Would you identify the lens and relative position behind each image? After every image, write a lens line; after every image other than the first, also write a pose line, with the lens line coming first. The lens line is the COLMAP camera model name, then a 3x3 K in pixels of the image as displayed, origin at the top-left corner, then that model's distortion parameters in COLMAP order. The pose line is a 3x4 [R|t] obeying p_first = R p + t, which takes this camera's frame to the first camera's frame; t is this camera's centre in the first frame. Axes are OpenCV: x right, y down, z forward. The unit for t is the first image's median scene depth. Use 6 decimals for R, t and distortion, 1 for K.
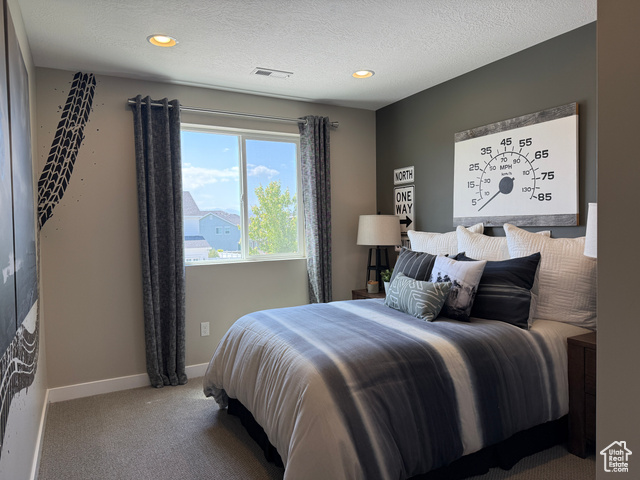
lens RADIAL K [[447.2, 0, 319.2], [0, 447.2, 237.8], [0, 0, 1]] dist [0.009869, -0.004049]
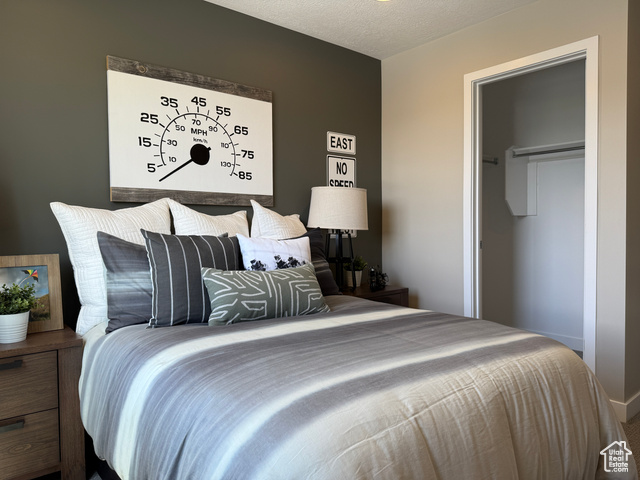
lens RADIAL K [[447.2, 0, 320.1], [0, 447.2, 242.8], [0, 0, 1]] dist [0.009869, -0.004049]
pose [[-0.177282, -0.007174, 0.984134, -0.433231], [0.034553, 0.999312, 0.013509, 0.041754], [-0.983553, 0.036399, -0.176912, 0.941246]]
